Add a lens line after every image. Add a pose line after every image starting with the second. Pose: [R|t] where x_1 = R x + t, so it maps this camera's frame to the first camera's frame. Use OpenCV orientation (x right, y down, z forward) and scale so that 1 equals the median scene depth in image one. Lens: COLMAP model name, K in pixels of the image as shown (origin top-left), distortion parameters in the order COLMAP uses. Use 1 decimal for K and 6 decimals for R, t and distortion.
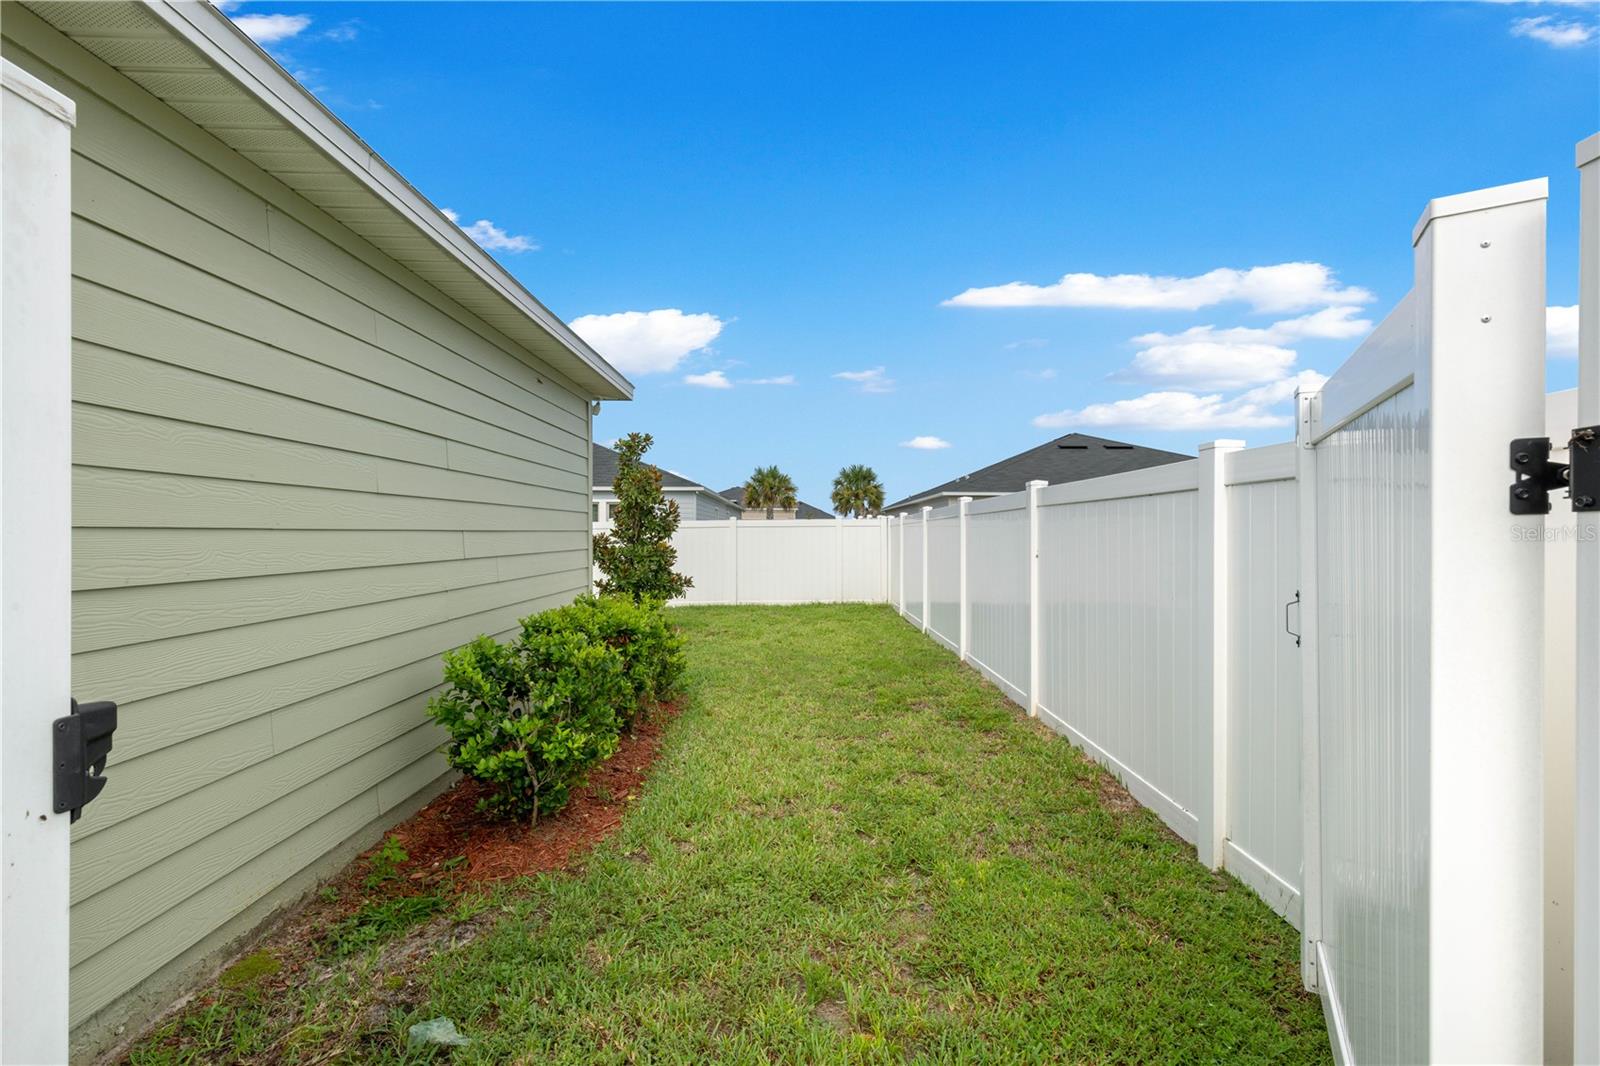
lens RADIAL K [[728.7, 0, 800.0], [0, 728.7, 533.0], [0, 0, 1]] dist [0.000777, 0.000057]
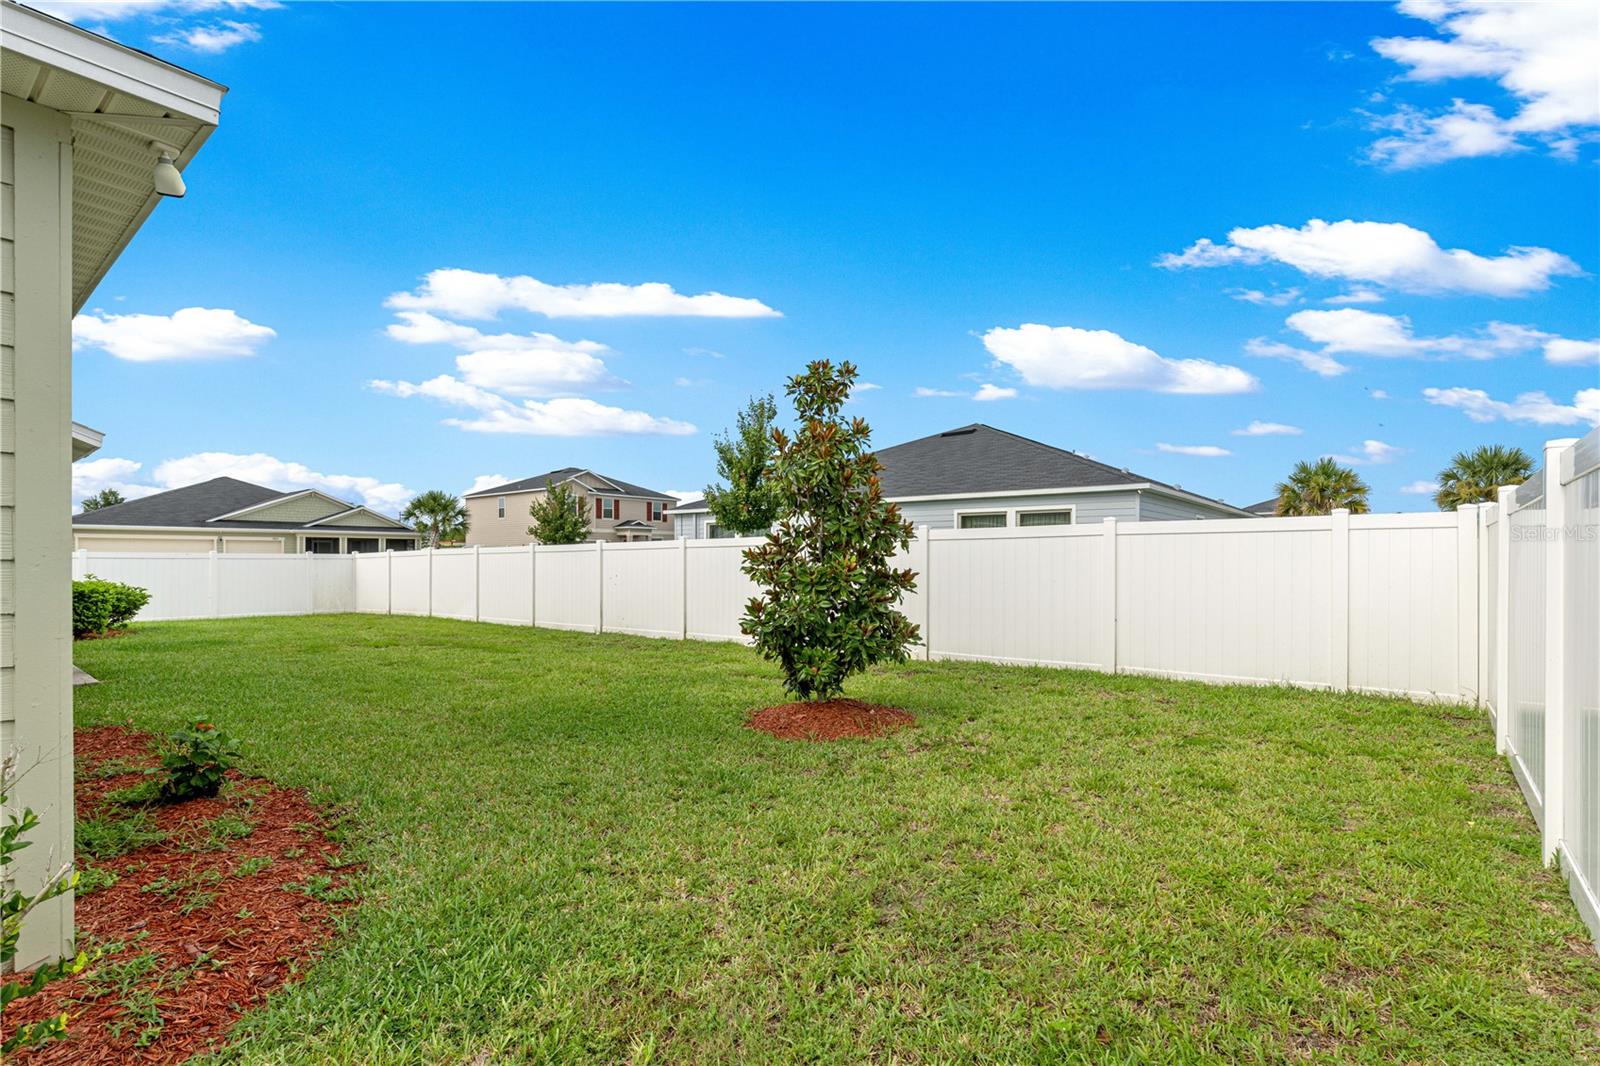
lens RADIAL K [[740.9, 0, 800.8], [0, 740.9, 558.3], [0, 0, 1]] dist [0.000407, -0.000032]
pose [[0.771607, 0.001383, -0.636098, 0.088391], [0.000215, 0.999997, 0.002435, 0.008488], [0.636099, -0.002015, 0.771605, 0.400754]]
